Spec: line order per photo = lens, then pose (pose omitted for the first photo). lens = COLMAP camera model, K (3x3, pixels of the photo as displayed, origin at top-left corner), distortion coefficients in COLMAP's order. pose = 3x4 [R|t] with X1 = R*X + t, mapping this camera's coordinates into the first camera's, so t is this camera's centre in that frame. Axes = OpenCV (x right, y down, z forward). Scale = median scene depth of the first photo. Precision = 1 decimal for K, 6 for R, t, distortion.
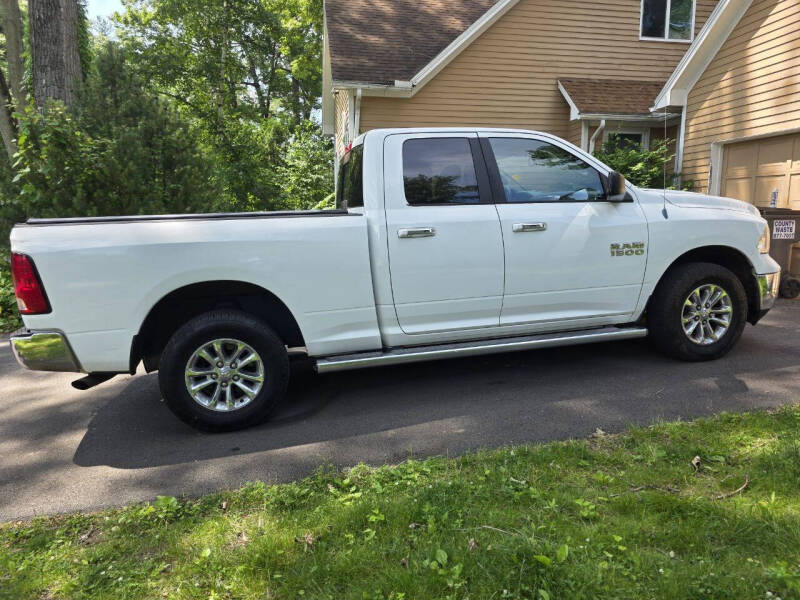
lens RADIAL K [[554.5, 0, 397.6], [0, 554.5, 299.1], [0, 0, 1]] dist [0.050147, -0.040868]
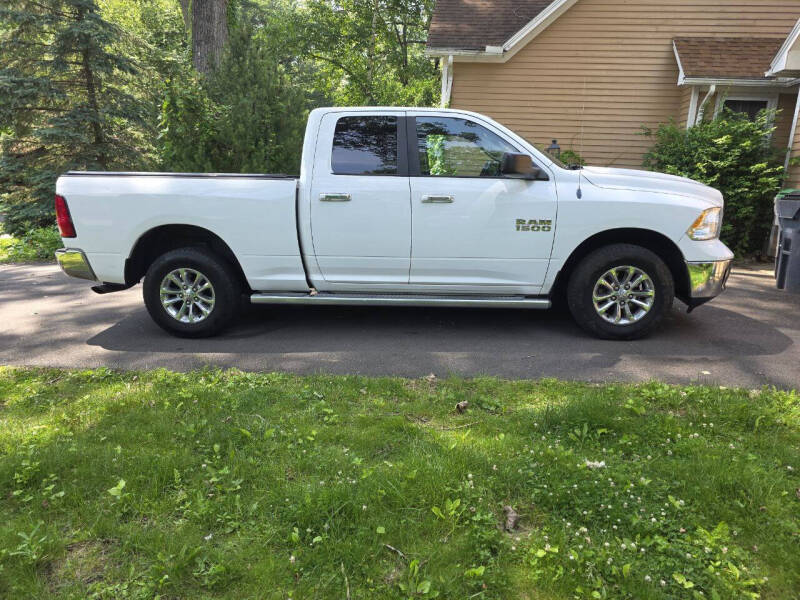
lens RADIAL K [[554.5, 0, 398.6], [0, 554.5, 304.2], [0, 0, 1]] dist [0.050147, -0.040868]
pose [[0.946414, 0.116957, -0.301035, 0.504917], [-0.093157, 0.991365, 0.092288, -0.013267], [0.309230, -0.059299, 0.949137, -0.105943]]
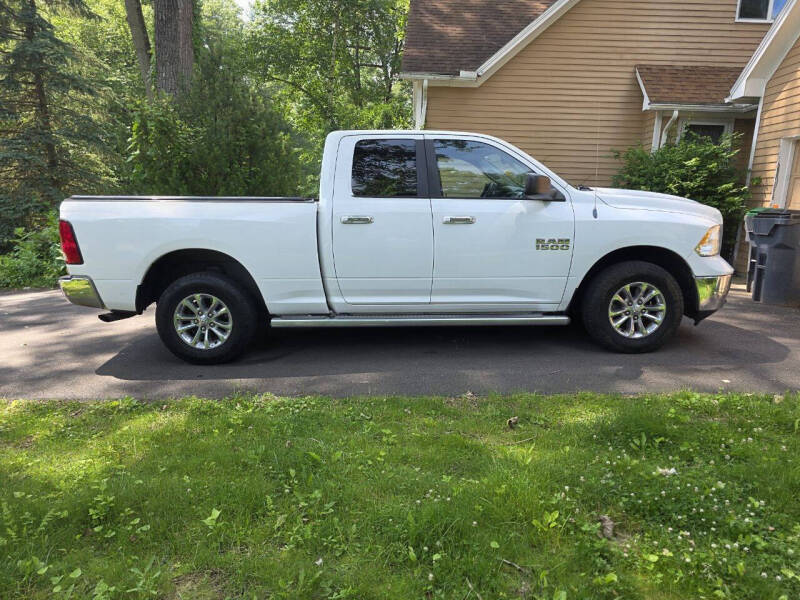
lens RADIAL K [[554.5, 0, 395.8], [0, 554.5, 319.8], [0, 0, 1]] dist [0.050147, -0.040868]
pose [[0.971356, 0.089148, -0.220272, 0.365429], [-0.074674, 0.994518, 0.073199, 0.002001], [0.225590, -0.054653, 0.972688, -0.151803]]
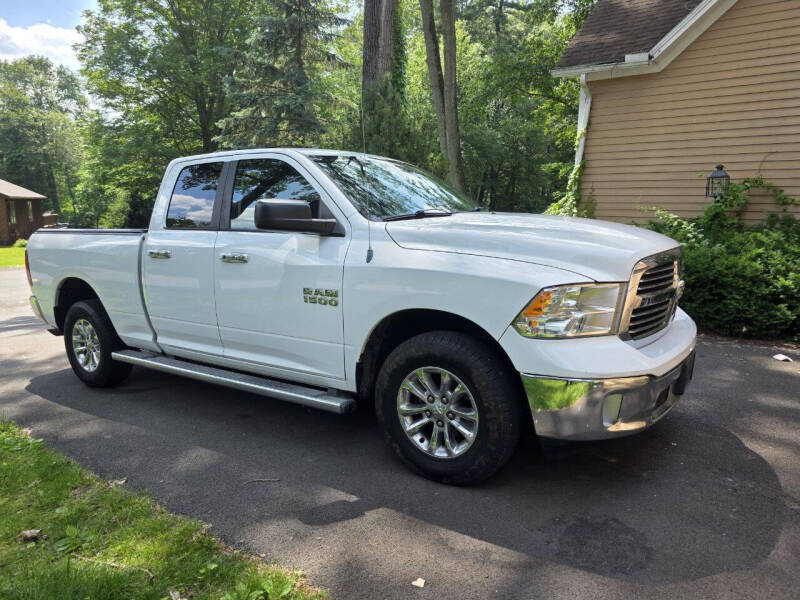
lens RADIAL K [[554.5, 0, 393.5], [0, 554.5, 300.4], [0, 0, 1]] dist [0.050147, -0.040868]
pose [[0.650552, 0.142478, -0.745977, 1.058762], [-0.125584, 0.988904, 0.079357, -0.158808], [0.749007, 0.042057, 0.661226, 0.561230]]
